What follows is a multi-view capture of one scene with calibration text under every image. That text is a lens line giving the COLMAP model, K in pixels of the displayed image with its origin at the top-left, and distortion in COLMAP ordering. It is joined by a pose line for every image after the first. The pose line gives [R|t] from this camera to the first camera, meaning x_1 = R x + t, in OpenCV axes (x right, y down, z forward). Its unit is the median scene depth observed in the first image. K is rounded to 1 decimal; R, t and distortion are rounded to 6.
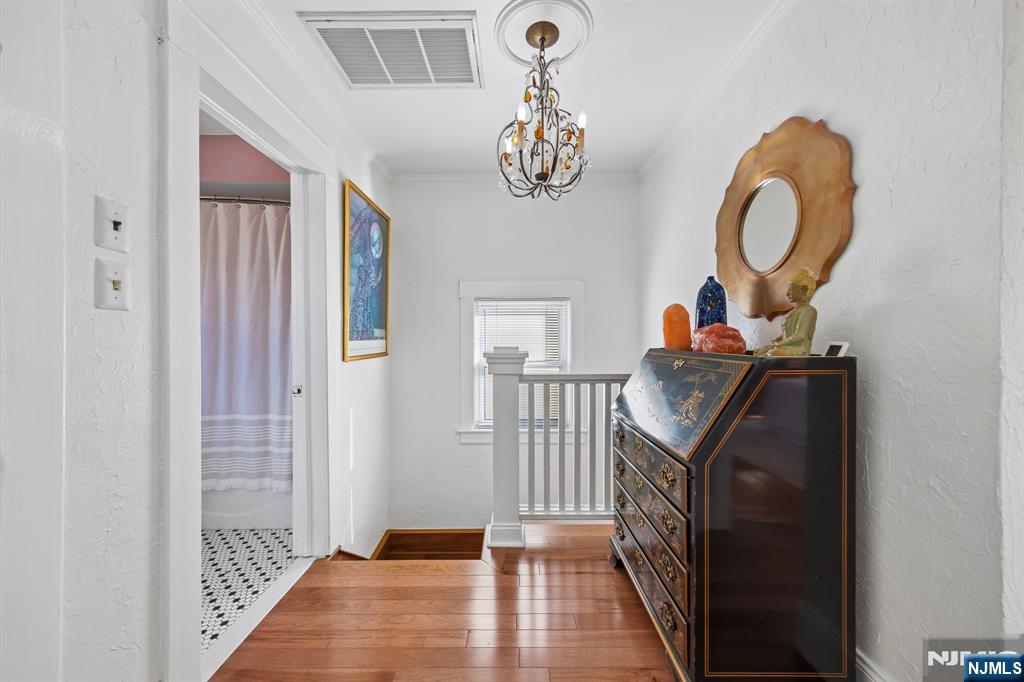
lens RADIAL K [[395.1, 0, 512.0], [0, 395.1, 341.0], [0, 0, 1]] dist [0.001281, 0.000082]
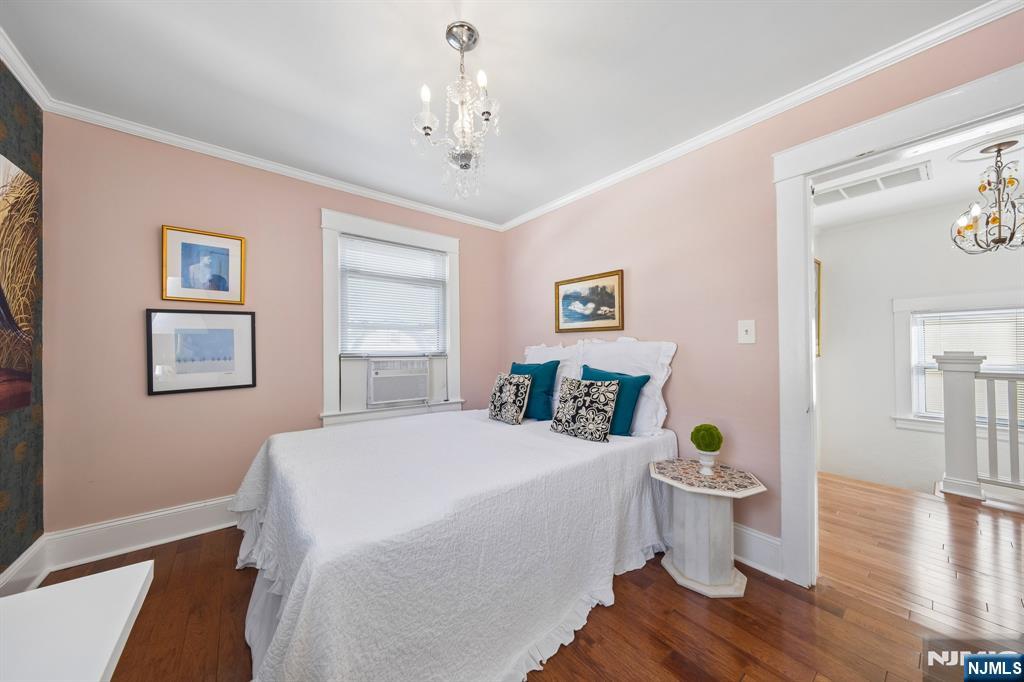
lens RADIAL K [[346.9, 0, 506.5], [0, 346.9, 340.7], [0, 0, 1]] dist [0.000332, 0.001489]
pose [[0.617580, -0.012056, -0.786416, -0.032028], [0.004402, 0.999920, -0.011872, -0.016061], [0.786496, 0.003870, 0.617583, -0.996725]]
